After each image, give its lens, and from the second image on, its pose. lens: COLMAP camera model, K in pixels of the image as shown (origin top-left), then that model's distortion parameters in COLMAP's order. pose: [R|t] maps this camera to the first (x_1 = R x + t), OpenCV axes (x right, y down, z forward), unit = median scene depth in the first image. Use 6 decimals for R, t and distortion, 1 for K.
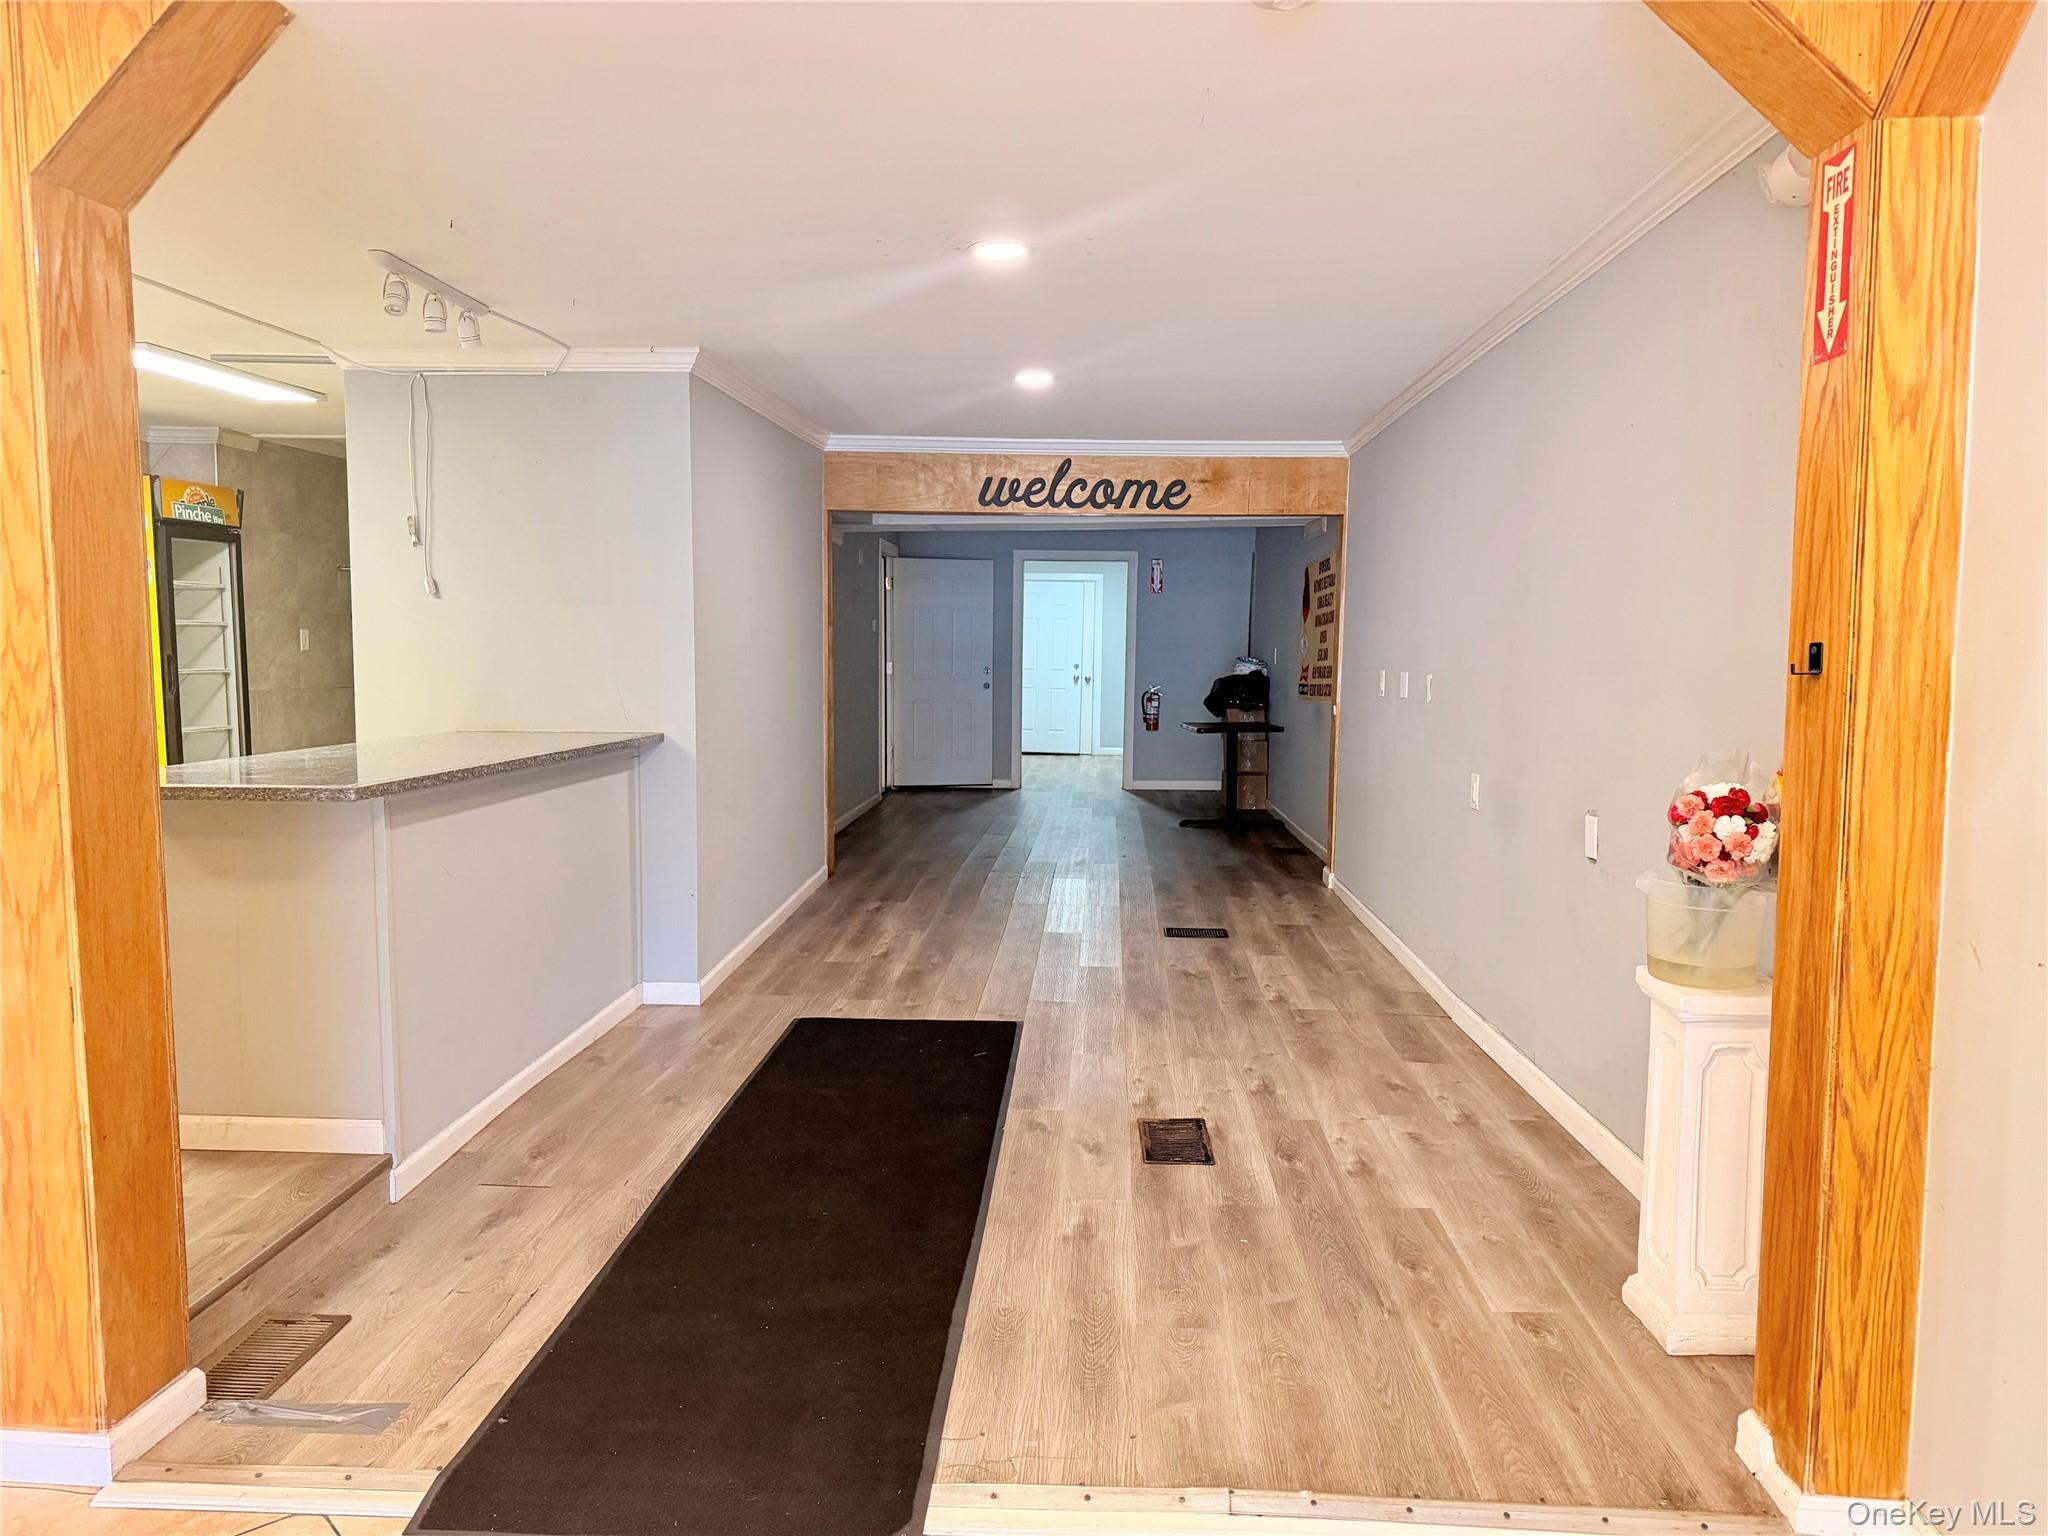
lens RADIAL K [[1413.8, 0, 1025.9], [0, 1413.8, 780.4], [0, 0, 1]] dist [0.079055, -0.078994]
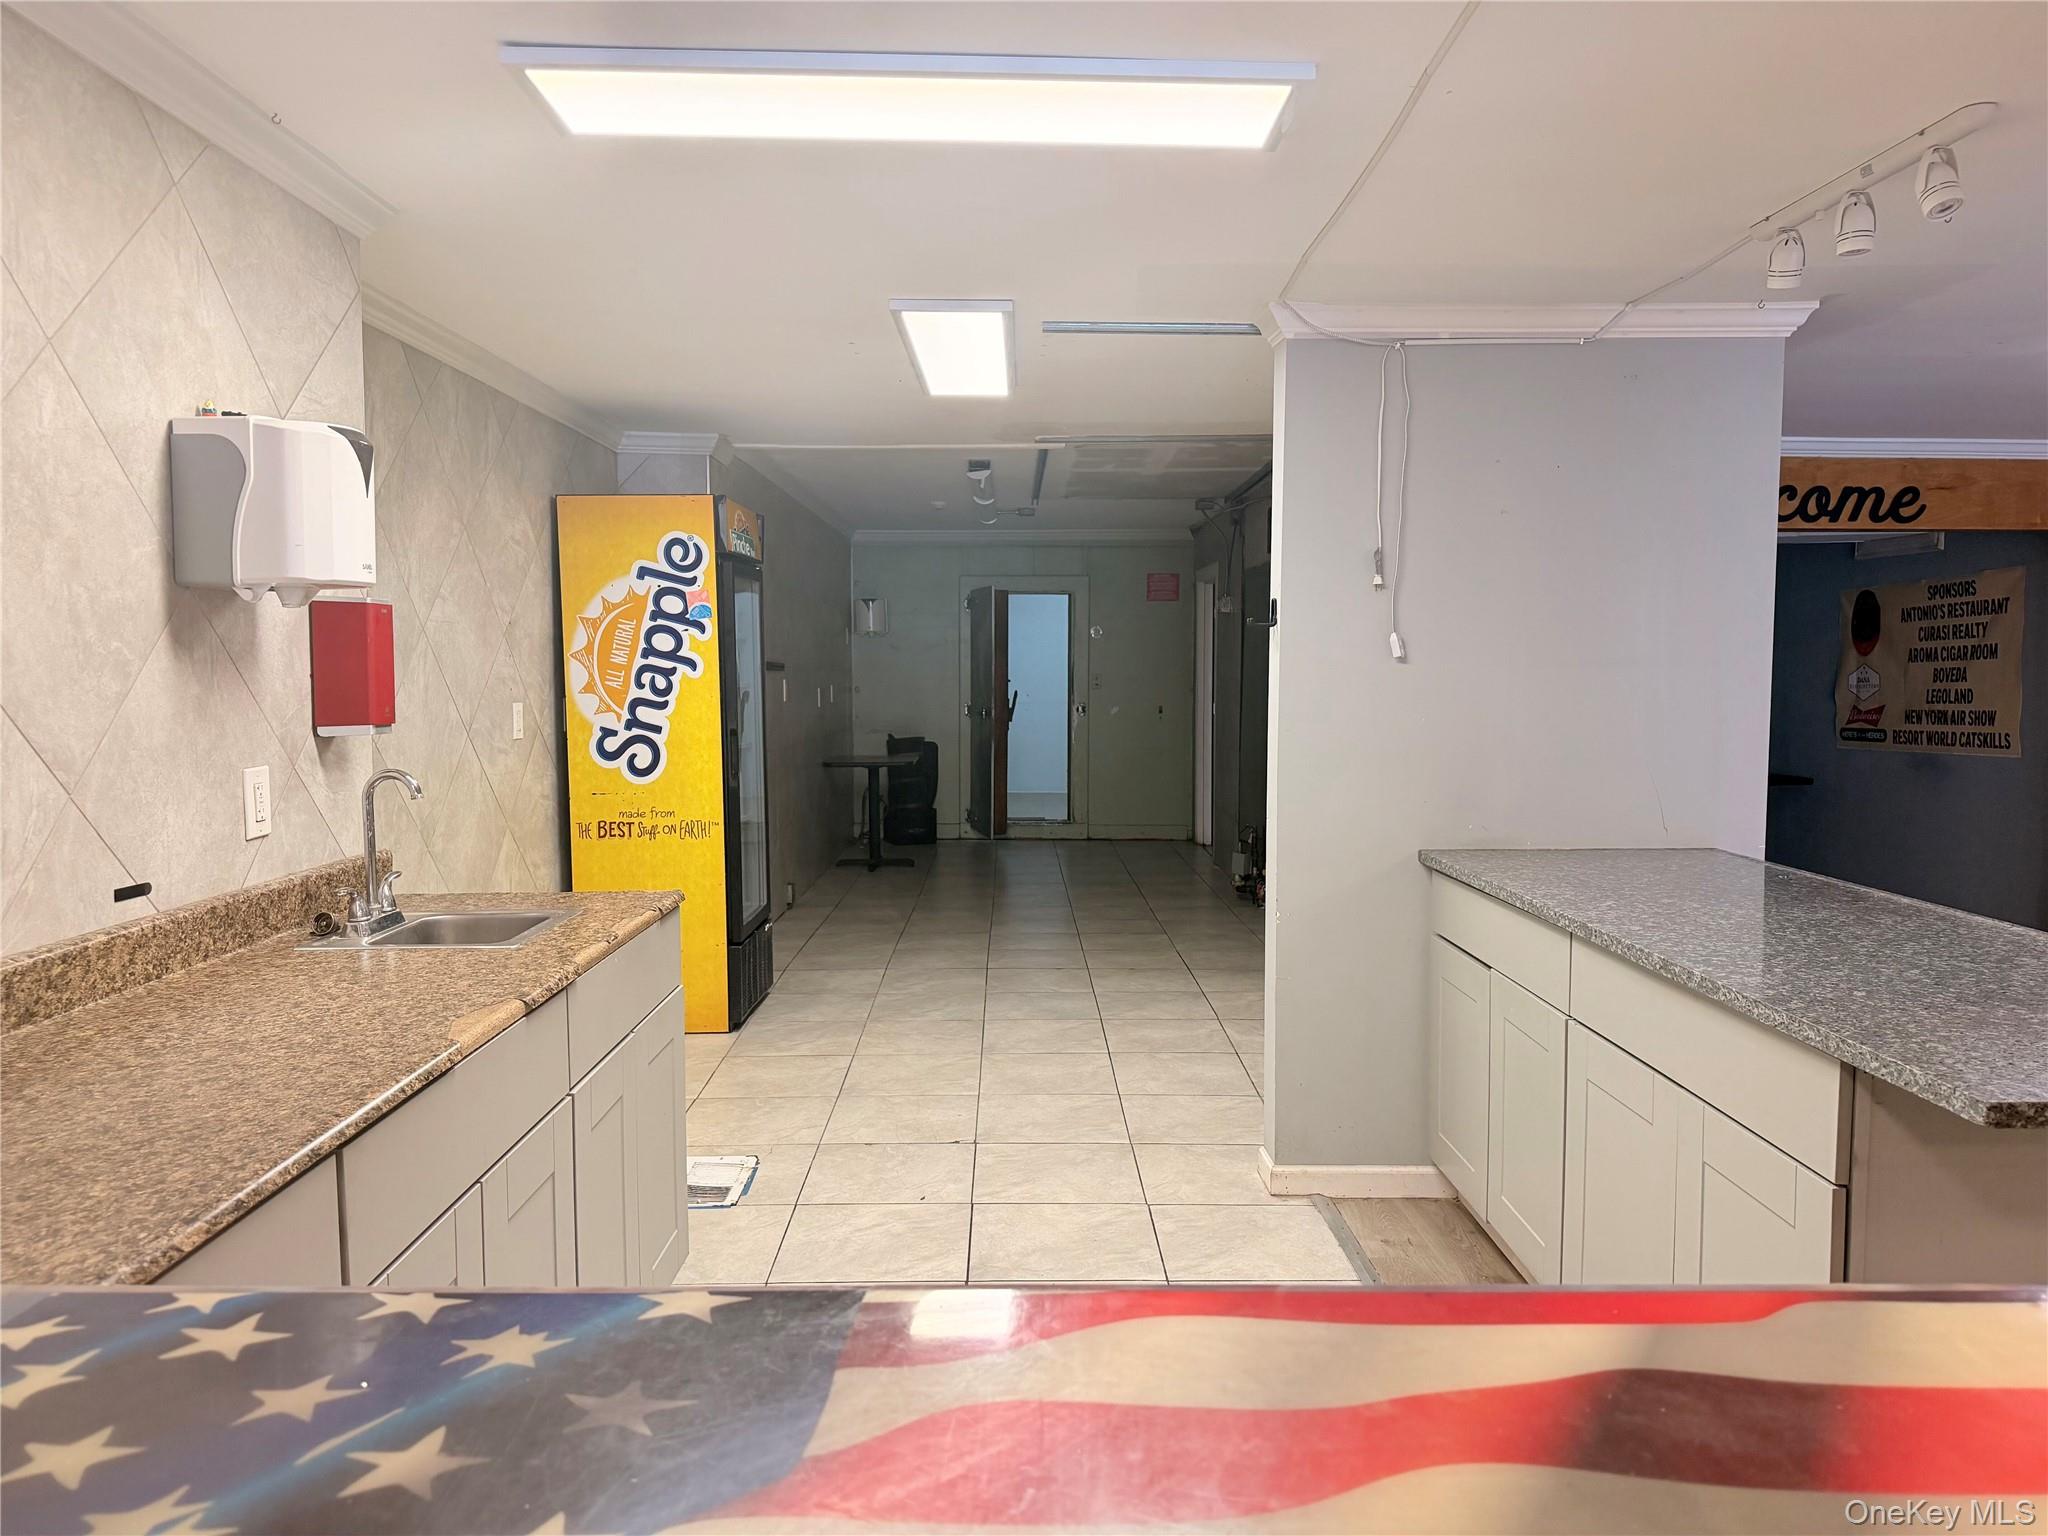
lens RADIAL K [[1435.3, 0, 1038.5], [0, 1435.3, 786.3], [0, 0, 1]] dist [0.080909, -0.107035]
pose [[0.997975, -0.018131, 0.060966, -0.437722], [0.018719, 0.999784, -0.009084, -0.043232], [-0.060789, 0.010207, 0.998098, 0.205986]]
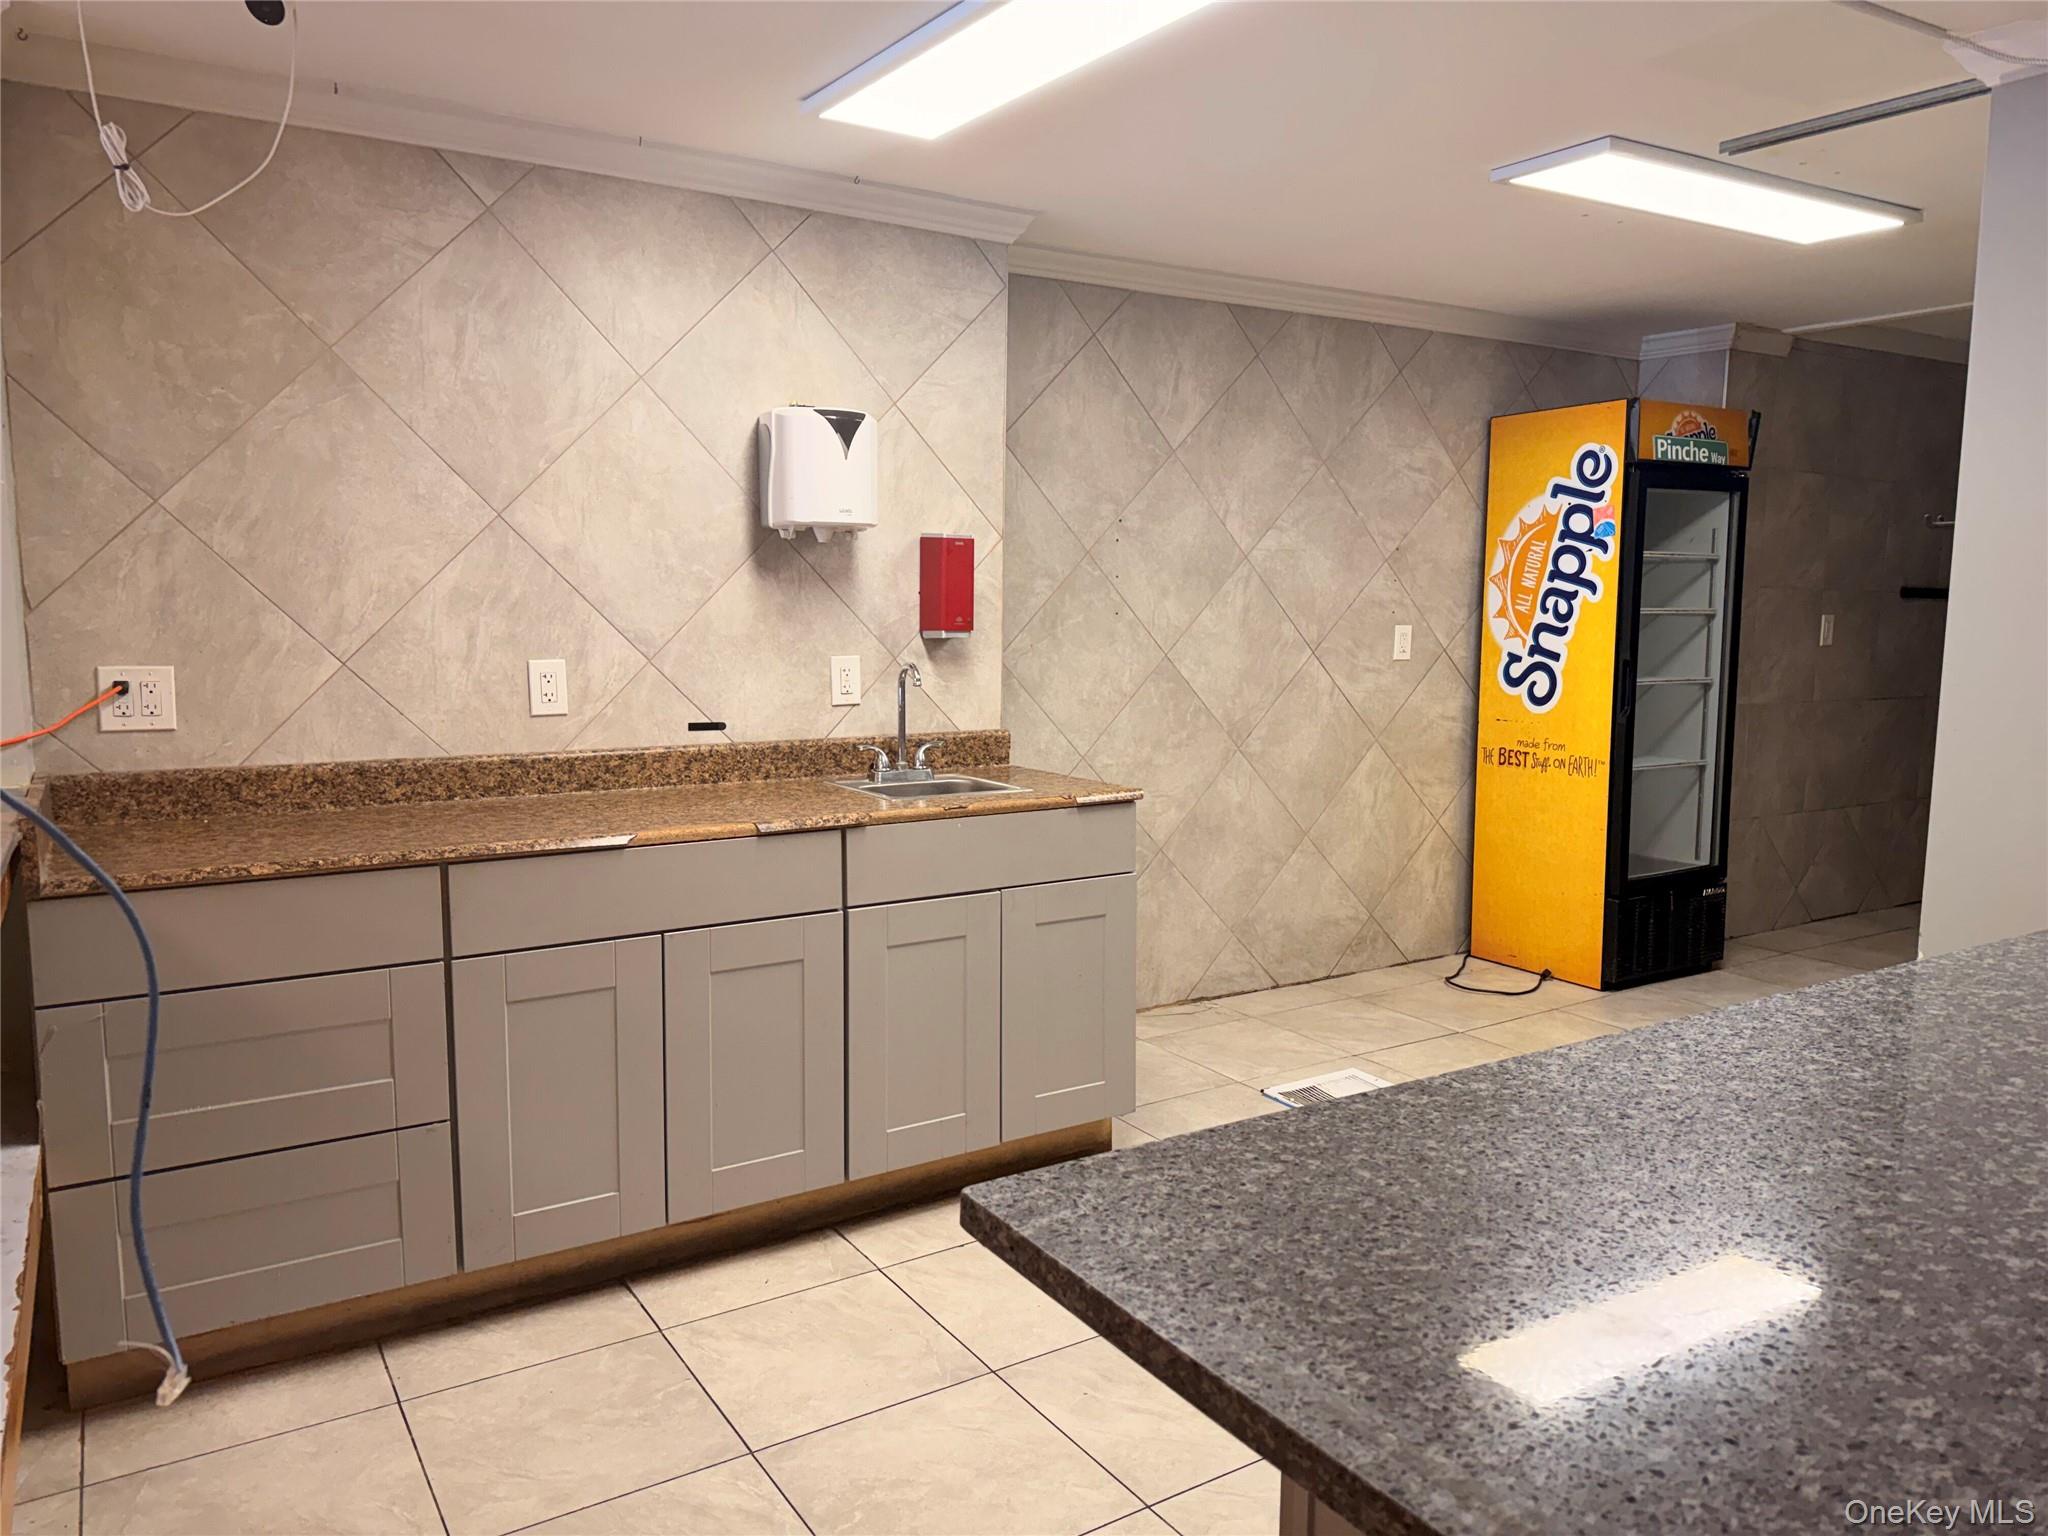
lens RADIAL K [[1438.4, 0, 1023.9], [0, 1438.4, 785.1], [0, 0, 1]] dist [0.151970, -0.272321]
pose [[0.573155, 0.096944, -0.813692, -0.166821], [-0.075799, 0.994992, 0.065152, -0.047110], [0.815933, 0.024335, 0.577633, 0.328217]]
